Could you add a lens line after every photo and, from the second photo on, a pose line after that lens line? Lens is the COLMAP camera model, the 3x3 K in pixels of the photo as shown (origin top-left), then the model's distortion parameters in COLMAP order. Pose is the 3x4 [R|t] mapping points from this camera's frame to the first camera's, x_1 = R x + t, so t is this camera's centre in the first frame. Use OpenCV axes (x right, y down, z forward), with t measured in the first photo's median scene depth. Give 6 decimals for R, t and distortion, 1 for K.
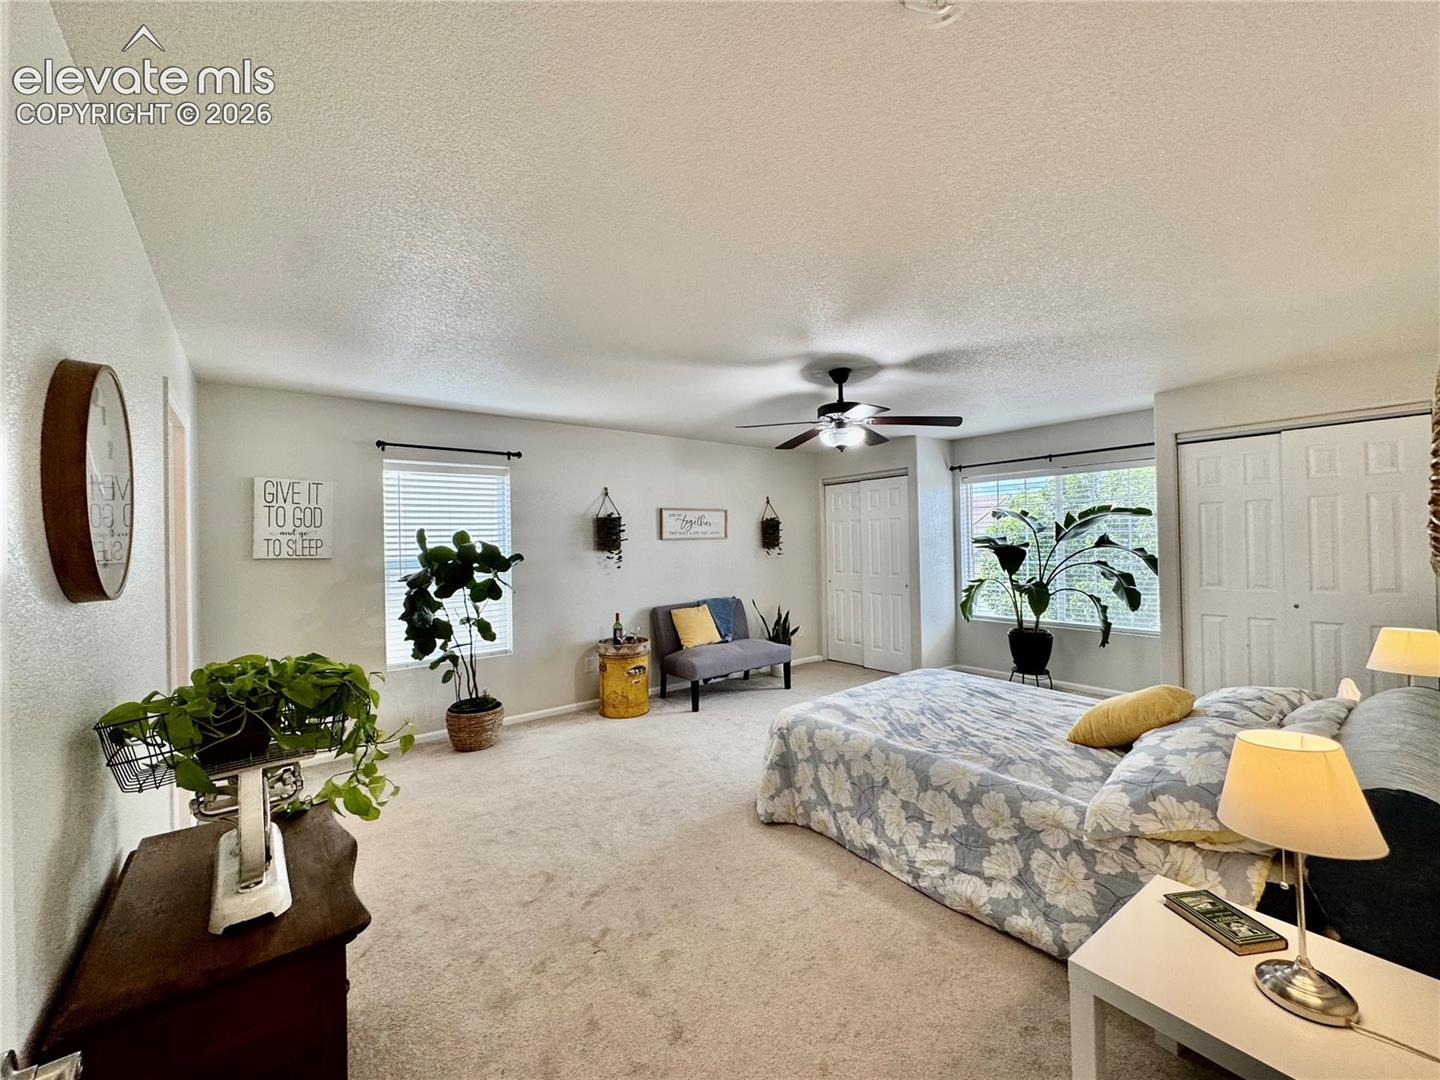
lens RADIAL K [[576.3, 0, 721.9], [0, 576.3, 536.6], [0, 0, 1]] dist [-0.002864, 0.000357]
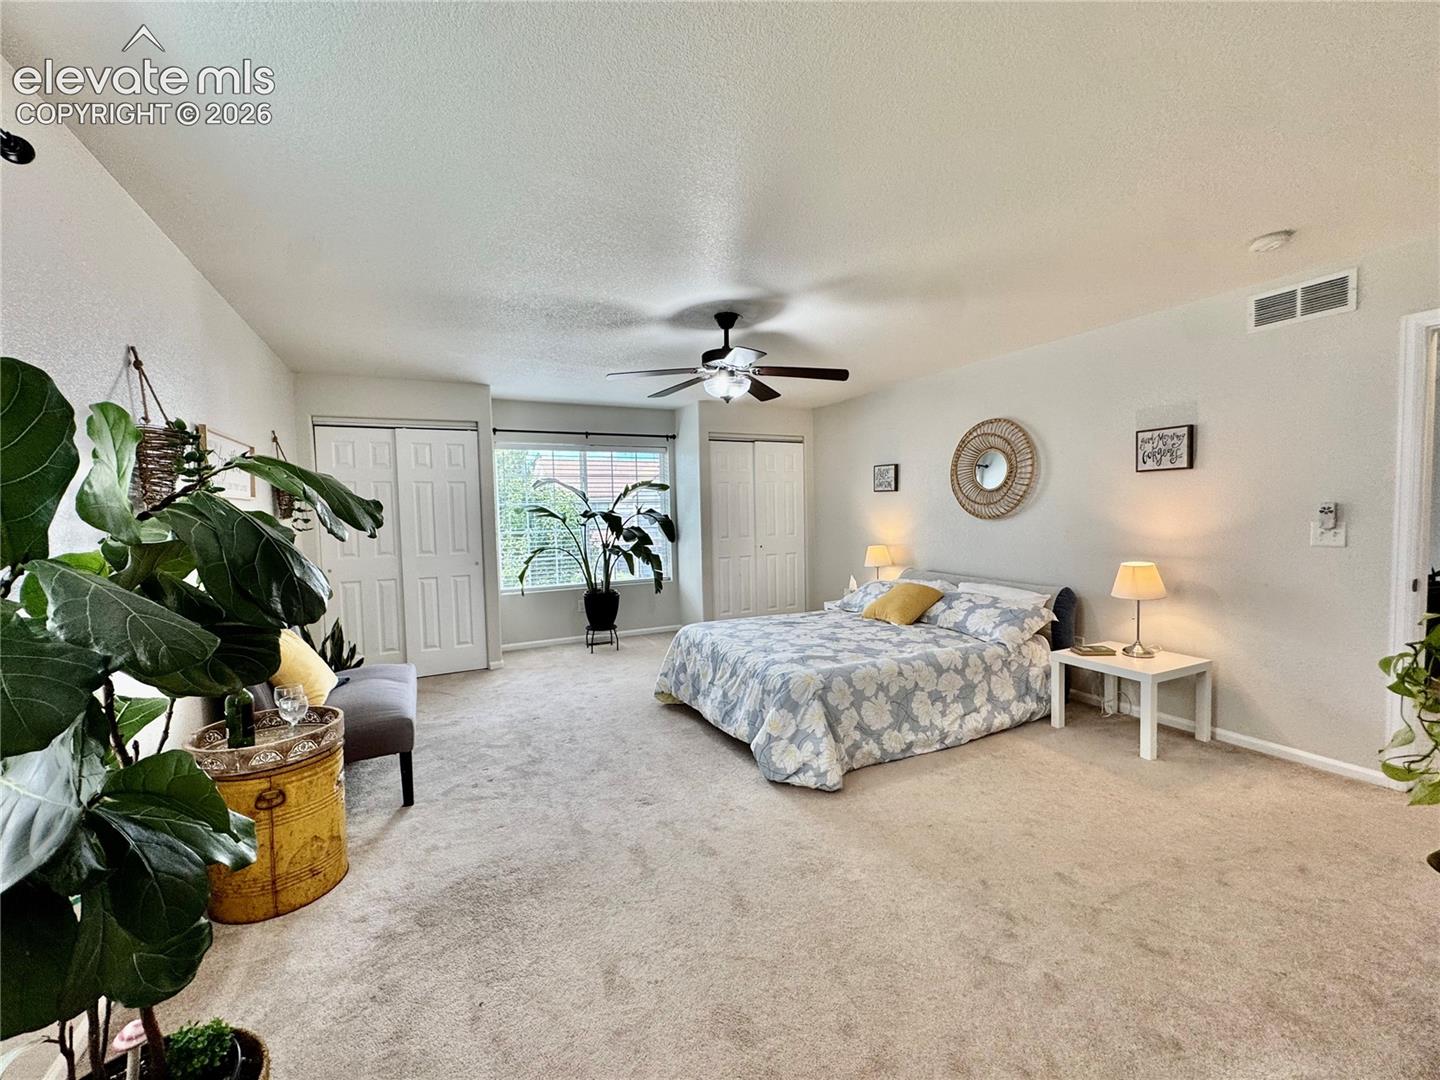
lens RADIAL K [[576.3, 0, 719.7], [0, 576.3, 536.7], [0, 0, 1]] dist [-0.002864, 0.000357]
pose [[0.207555, -0.031816, 0.977706, -1.027628], [0.009859, 0.999488, 0.030432, 0.060171], [-0.978174, 0.003323, 0.207762, 1.164852]]
